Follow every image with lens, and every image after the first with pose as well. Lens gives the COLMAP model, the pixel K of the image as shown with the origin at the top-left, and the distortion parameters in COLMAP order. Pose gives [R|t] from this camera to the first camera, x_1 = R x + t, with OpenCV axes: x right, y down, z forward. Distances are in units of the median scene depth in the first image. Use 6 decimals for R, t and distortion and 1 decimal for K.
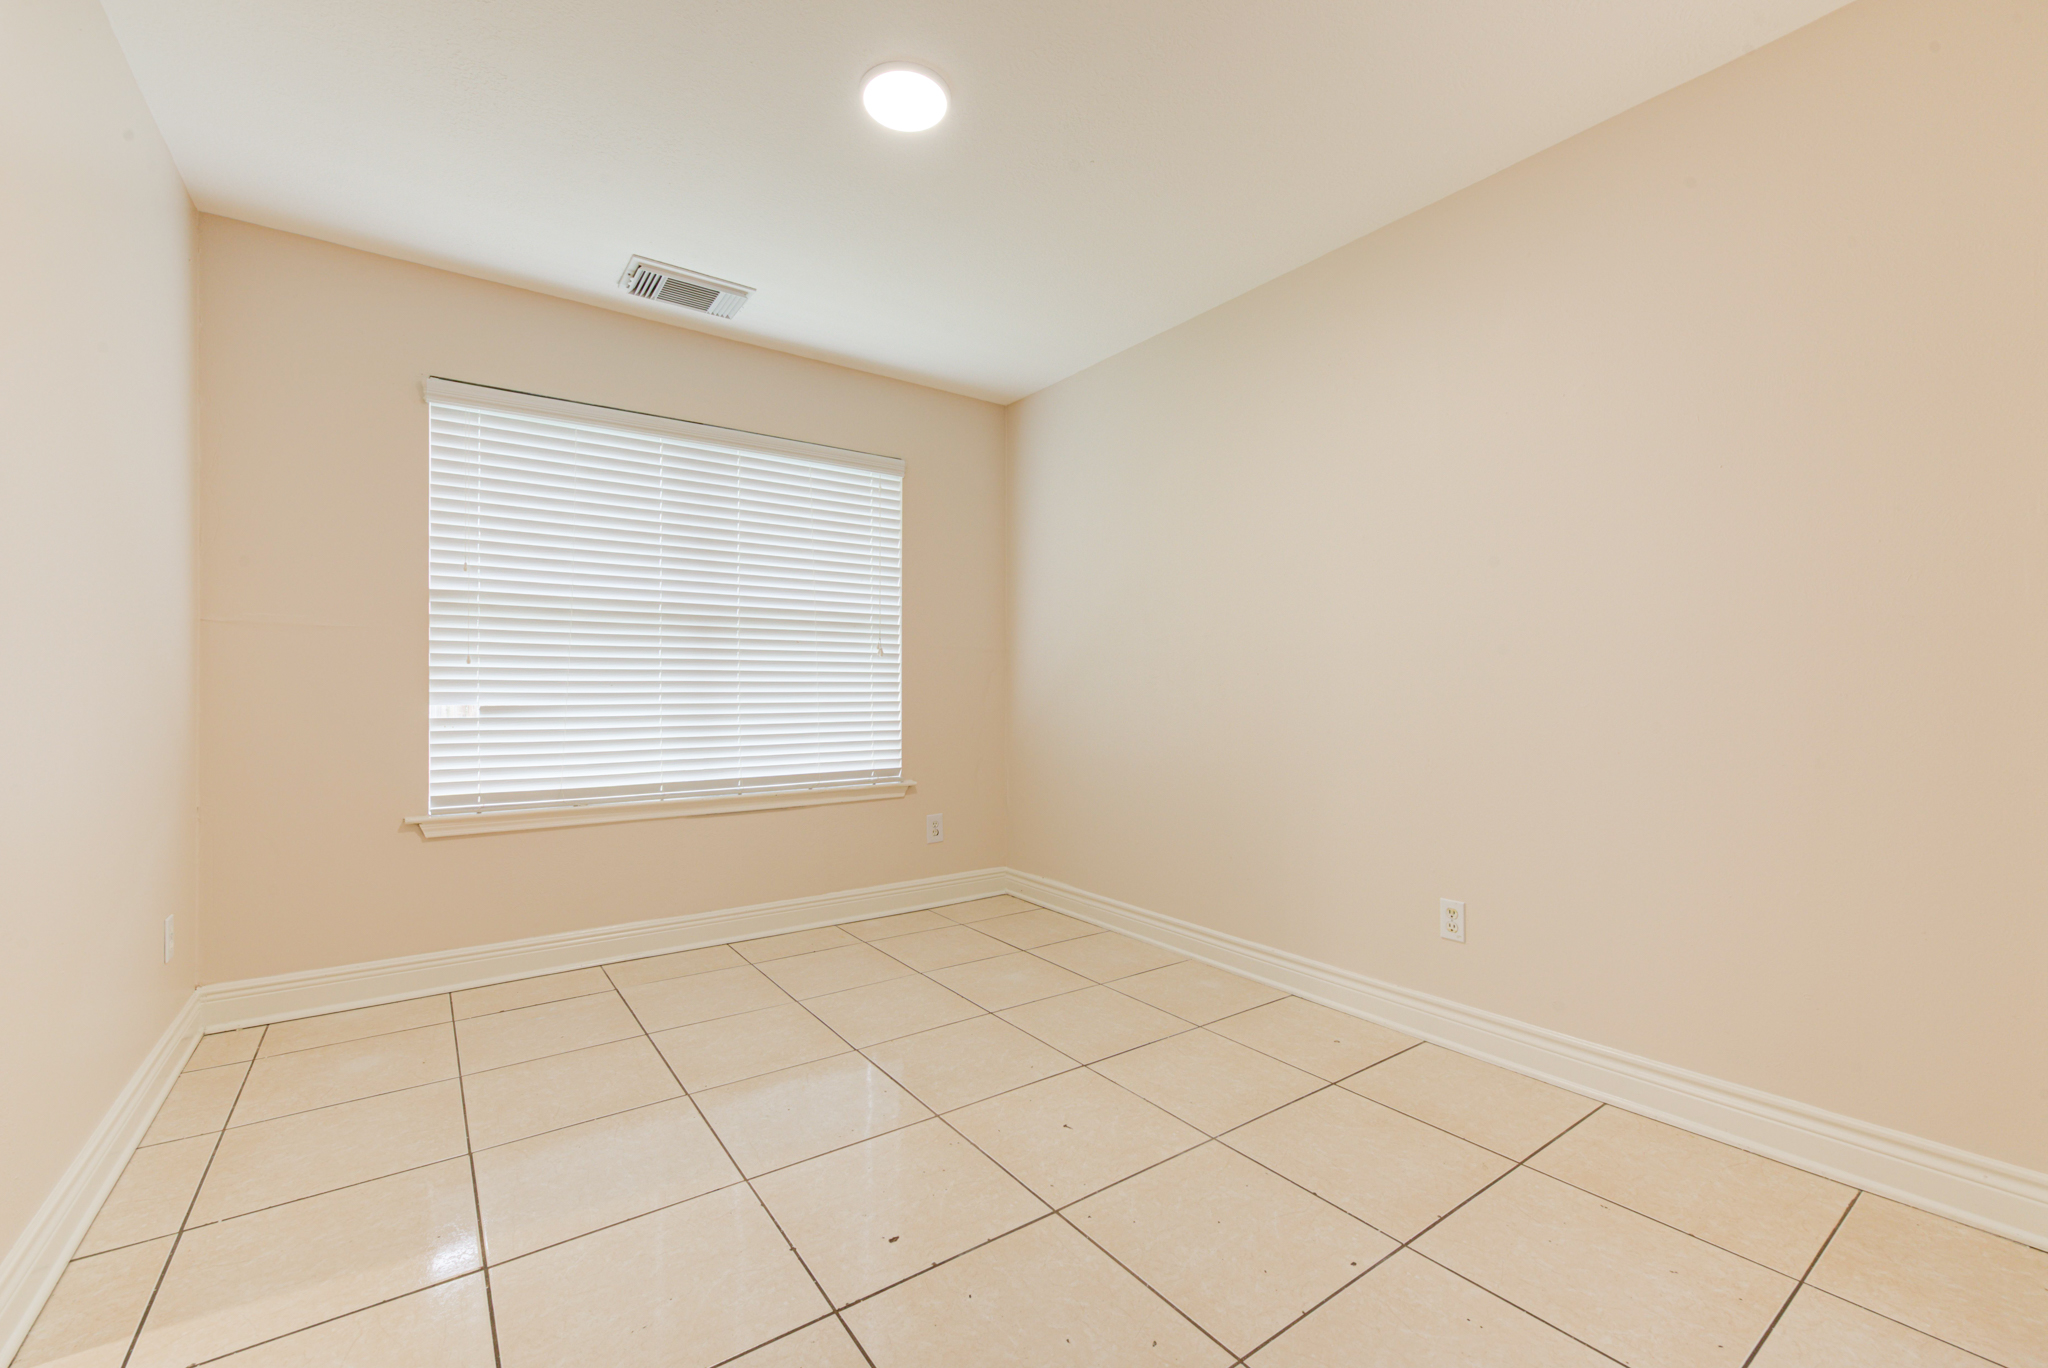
lens RADIAL K [[836.1, 0, 1024.0], [0, 836.1, 687.6], [0, 0, 1]] dist [-0.002189, -0.000191]
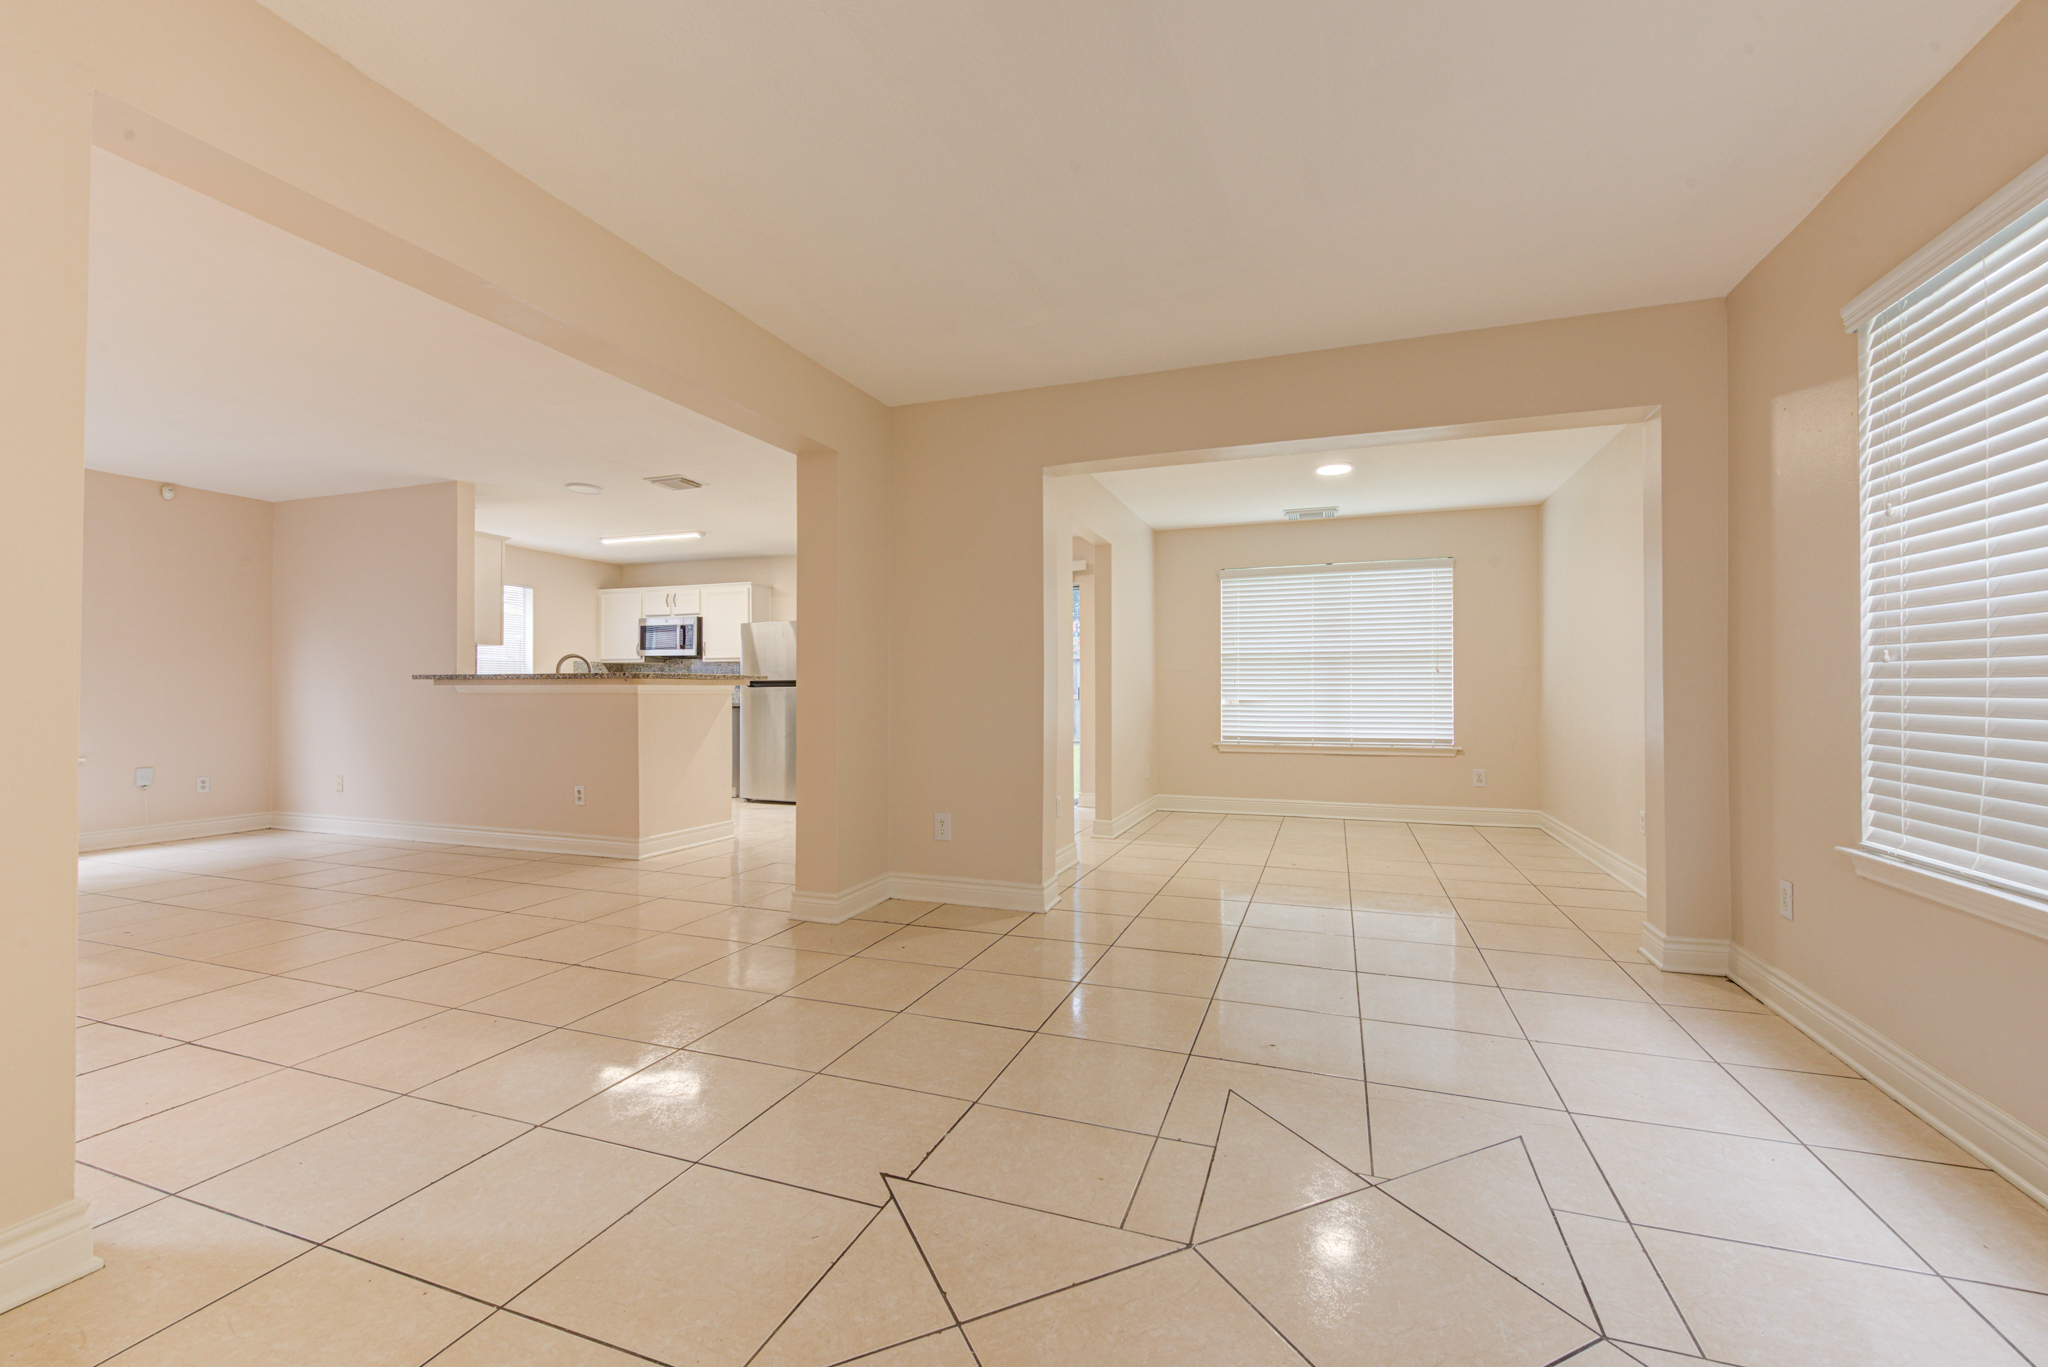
lens RADIAL K [[843.3, 0, 1021.2], [0, 843.3, 689.0], [0, 0, 1]] dist [0.001709, 0.000020]
pose [[0.567836, -0.007503, -0.823107, 0.871989], [0.001766, 0.999967, -0.007897, 0.007241], [0.823140, 0.003031, 0.567831, -0.789151]]
